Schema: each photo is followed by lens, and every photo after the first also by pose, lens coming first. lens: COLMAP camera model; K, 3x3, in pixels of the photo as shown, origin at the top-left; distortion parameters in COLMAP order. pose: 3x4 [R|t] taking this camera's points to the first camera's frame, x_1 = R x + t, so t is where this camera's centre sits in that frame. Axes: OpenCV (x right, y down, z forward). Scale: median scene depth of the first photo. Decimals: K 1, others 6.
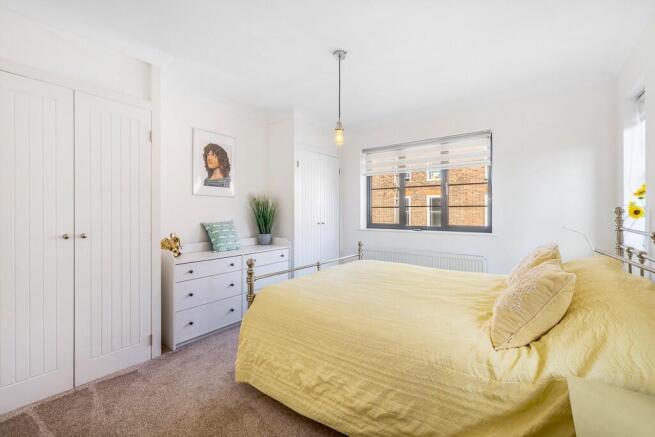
lens RADIAL K [[282.6, 0, 326.5], [0, 282.6, 213.8], [0, 0, 1]] dist [-0.000212, 0.000000]
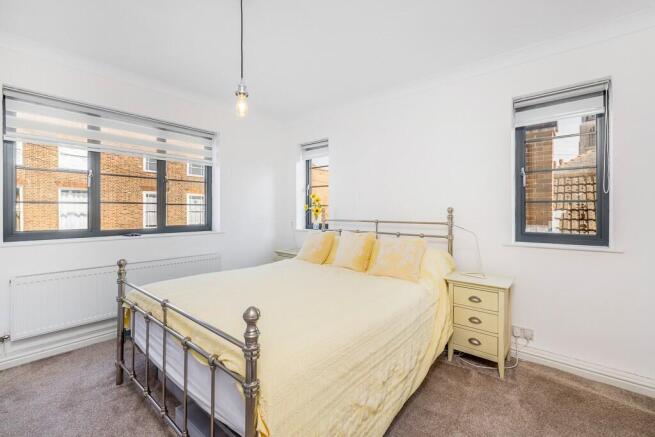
lens RADIAL K [[282.6, 0, 326.8], [0, 282.6, 215.6], [0, 0, 1]] dist [-0.000212, 0.000000]
pose [[0.046343, -0.012248, 0.998850, -0.407002], [0.003593, 0.999920, 0.012094, 0.000149], [-0.998919, 0.003028, 0.046384, 0.474429]]
